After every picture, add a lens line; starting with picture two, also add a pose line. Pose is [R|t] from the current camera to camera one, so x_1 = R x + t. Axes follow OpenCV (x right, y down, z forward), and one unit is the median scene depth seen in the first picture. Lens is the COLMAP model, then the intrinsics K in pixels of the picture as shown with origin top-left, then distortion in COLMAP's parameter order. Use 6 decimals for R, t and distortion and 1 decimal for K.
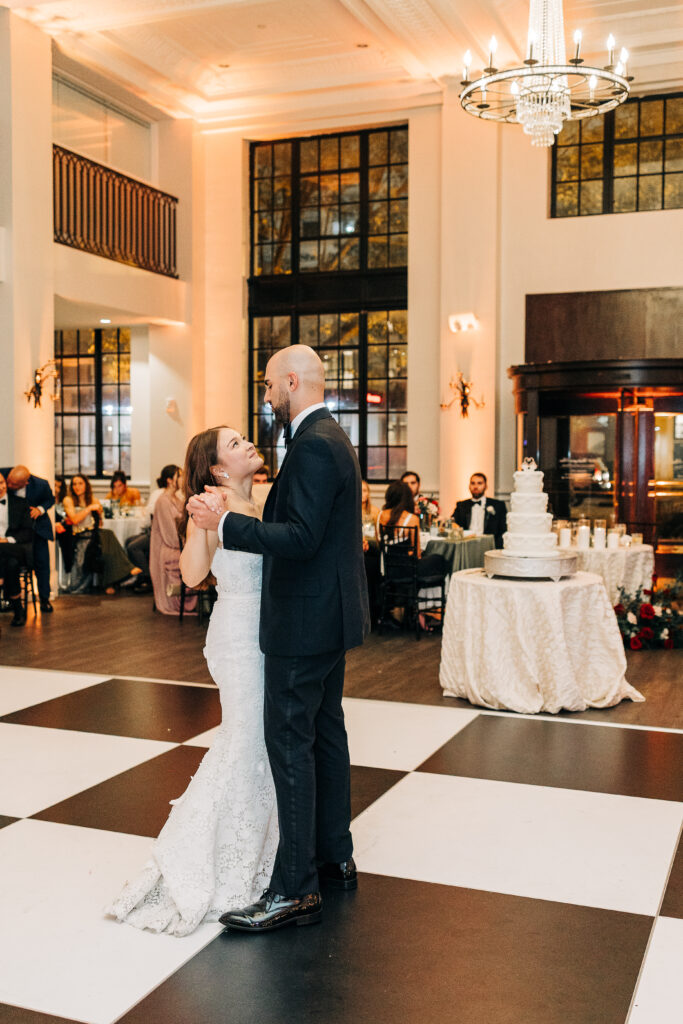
lens RADIAL K [[1070.0, 0, 363.7], [0, 1070.0, 512.2], [0, 0, 1]] dist [-0.005712, 0.005363]
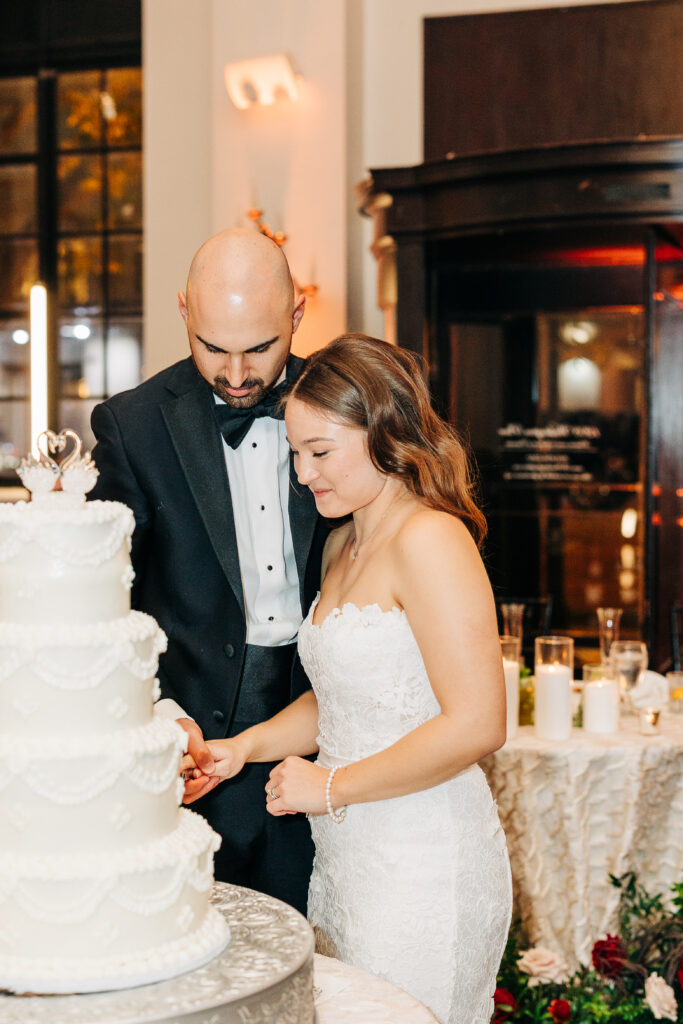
lens RADIAL K [[1719.2, 0, 341.4], [0, 1719.2, 481.2], [0, 0, 1]] dist [0.010922, 0.048568]
pose [[0.999516, -0.002979, 0.030973, 0.123881], [0.003512, 0.999847, -0.017156, -0.023017], [-0.030917, 0.017257, 0.999373, 0.442863]]
